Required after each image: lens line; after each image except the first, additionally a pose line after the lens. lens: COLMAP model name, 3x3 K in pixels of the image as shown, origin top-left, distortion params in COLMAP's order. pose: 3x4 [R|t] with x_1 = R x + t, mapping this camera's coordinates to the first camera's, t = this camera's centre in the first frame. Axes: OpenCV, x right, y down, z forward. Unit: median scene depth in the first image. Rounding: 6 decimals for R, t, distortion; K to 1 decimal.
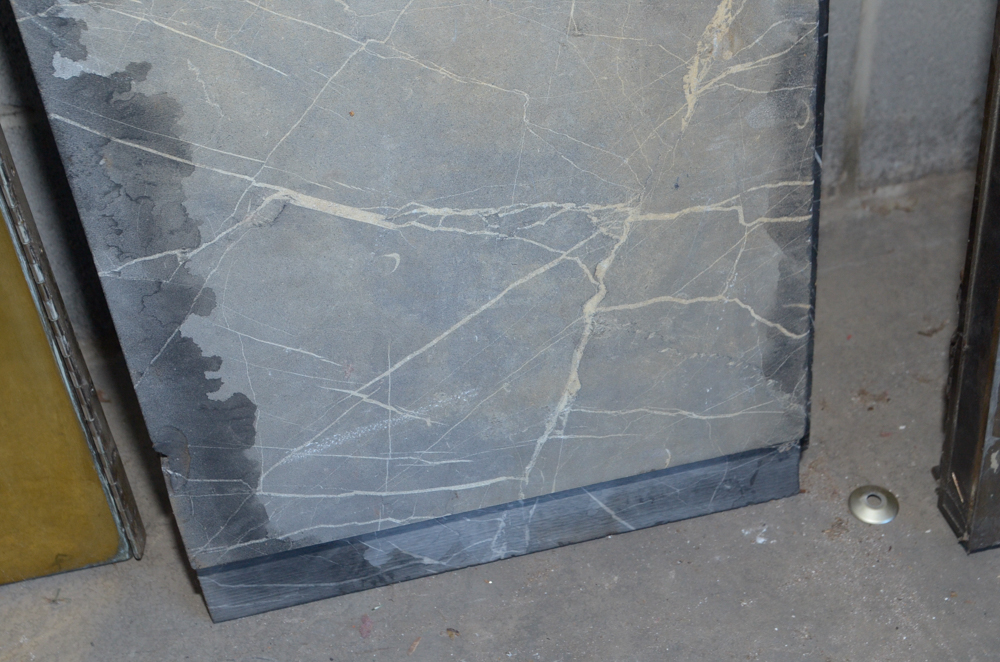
lens RADIAL K [[1431.9, 0, 501.8], [0, 1431.9, 336.6], [0, 0, 1]] dist [0.018457, 0.000000]
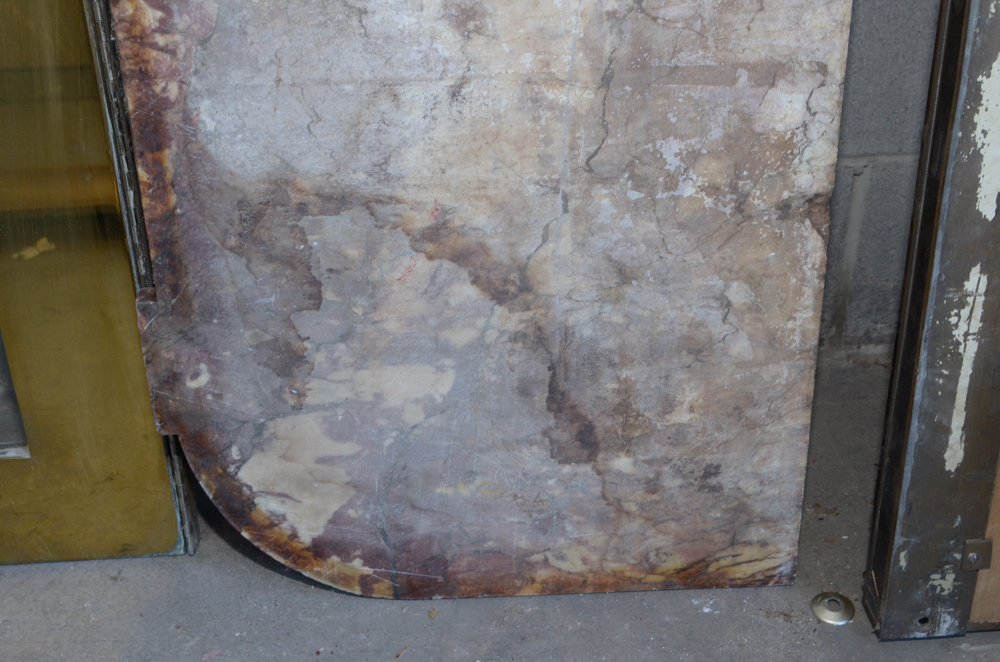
lens RADIAL K [[1386.7, 0, 504.6], [0, 1386.7, 333.9], [0, 0, 1]] dist [0.012426, 0.000000]
pose [[0.989117, 0.125638, -0.076571, 0.074652], [-0.134443, 0.983203, -0.123441, 0.081575], [0.059776, 0.132392, 0.989393, -0.165542]]
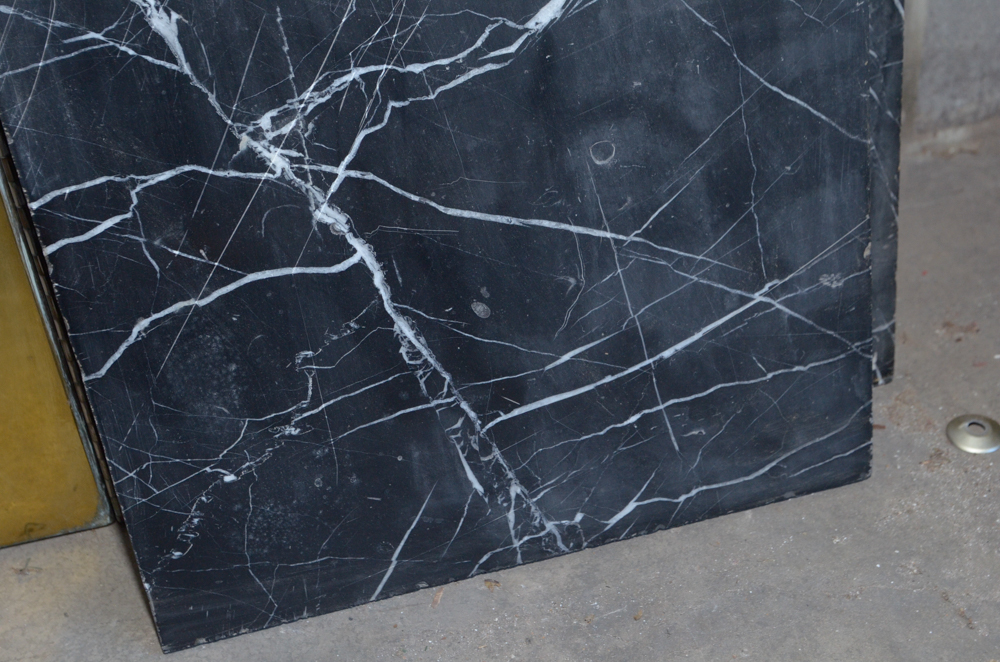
lens RADIAL K [[1431.9, 0, 502.4], [0, 1431.9, 337.4], [0, 0, 1]] dist [0.018457, 0.000000]
pose [[0.999596, -0.027653, 0.006516, -0.029181], [0.028210, 0.993297, -0.112097, 0.149085], [-0.003372, 0.112236, 0.993676, 0.138718]]
